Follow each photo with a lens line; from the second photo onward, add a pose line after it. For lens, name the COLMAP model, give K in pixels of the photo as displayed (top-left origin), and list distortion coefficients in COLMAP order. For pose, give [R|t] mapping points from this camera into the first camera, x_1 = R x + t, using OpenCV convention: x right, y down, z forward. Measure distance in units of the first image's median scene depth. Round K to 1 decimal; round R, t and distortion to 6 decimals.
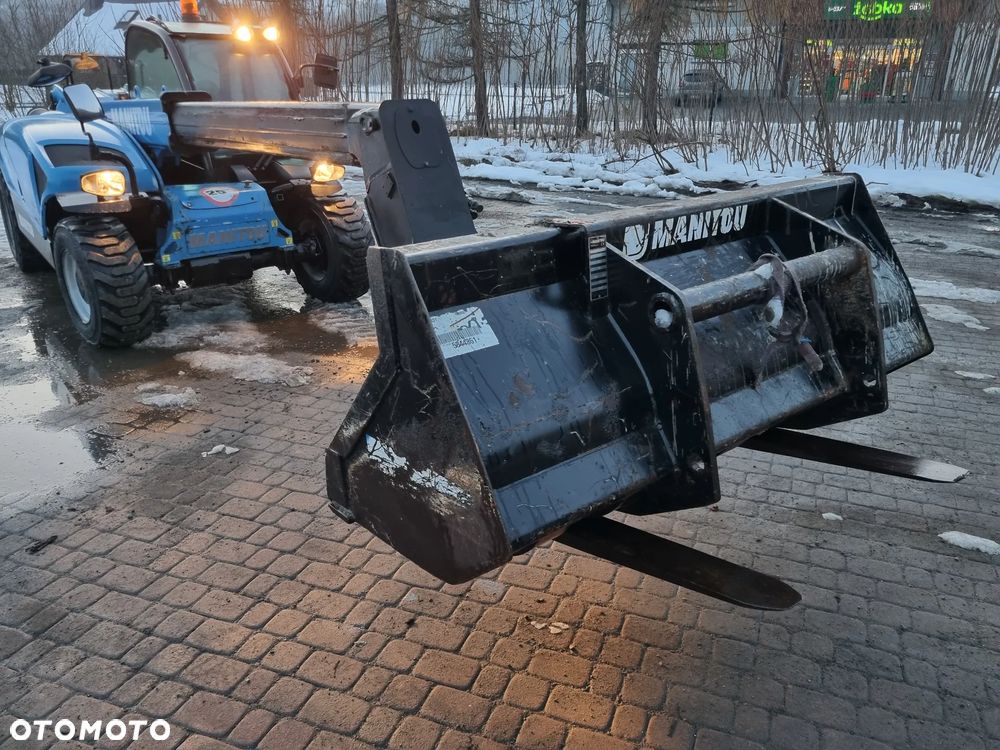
lens RADIAL K [[733.8, 0, 529.1], [0, 733.8, 379.6], [0, 0, 1]] dist [0.049583, -0.040443]
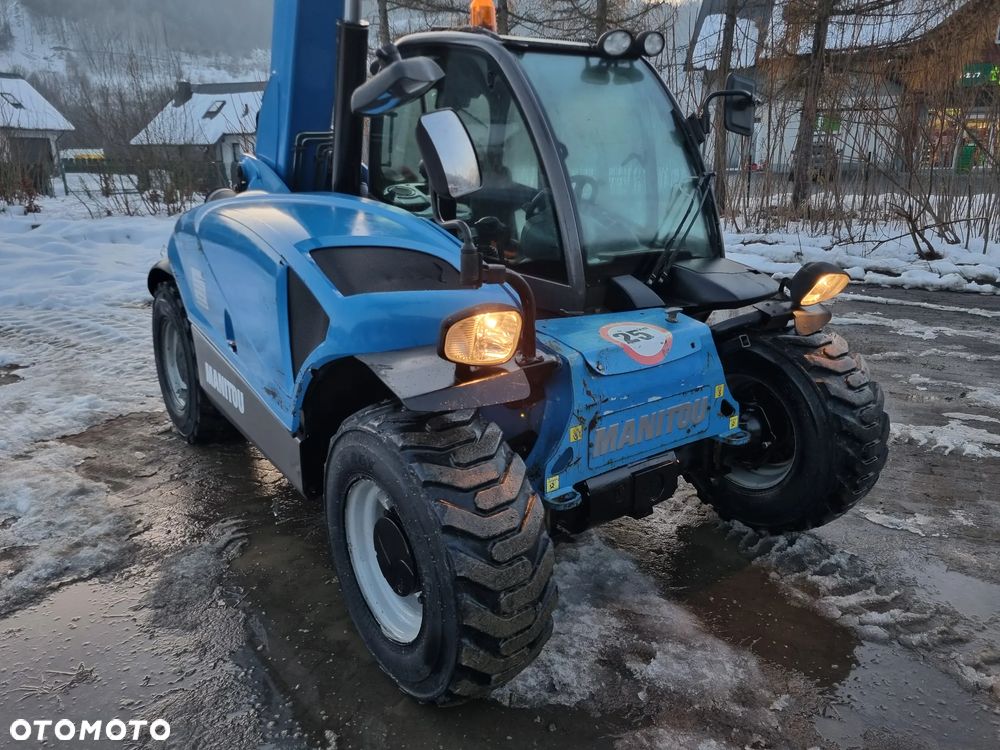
lens RADIAL K [[755.9, 0, 510.8], [0, 755.9, 379.0], [0, 0, 1]] dist [0.049778, -0.002600]
pose [[0.995746, 0.008119, -0.091787, -0.452065], [-0.017956, 0.994112, -0.106863, -0.169687], [0.090379, 0.108057, 0.990028, 0.510666]]
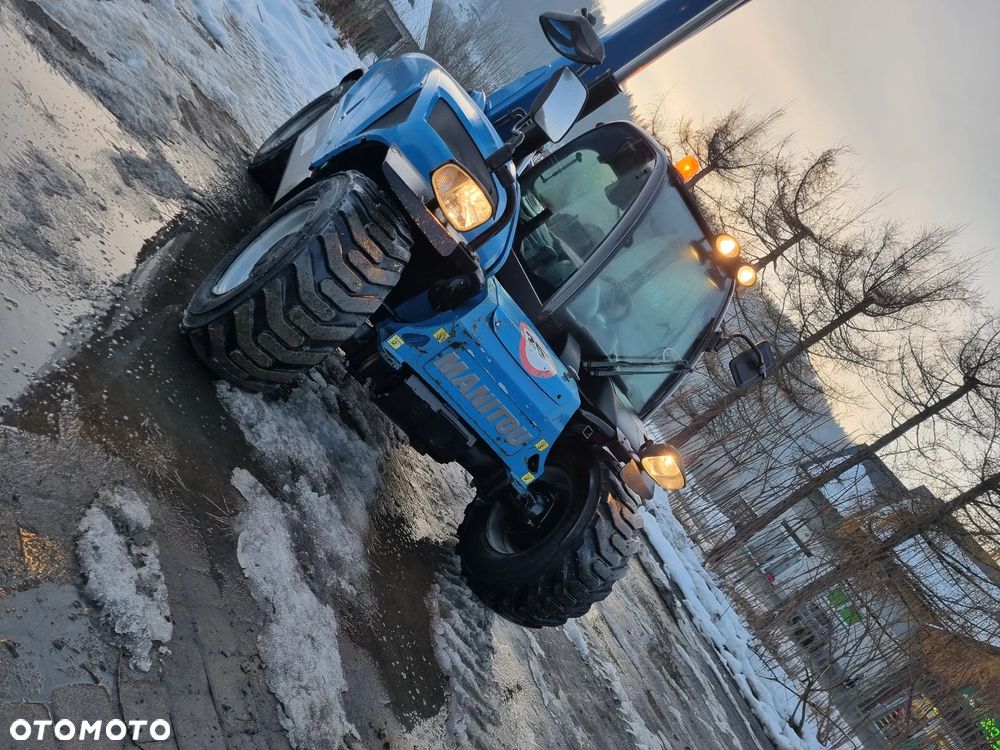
lens RADIAL K [[755.9, 0, 510.8], [0, 755.9, 379.0], [0, 0, 1]] dist [0.049778, -0.002600]
pose [[0.571195, 0.796947, -0.196501, -0.295818], [-0.814505, 0.520696, -0.255846, -0.072487], [-0.101578, 0.306189, 0.946536, 0.451261]]
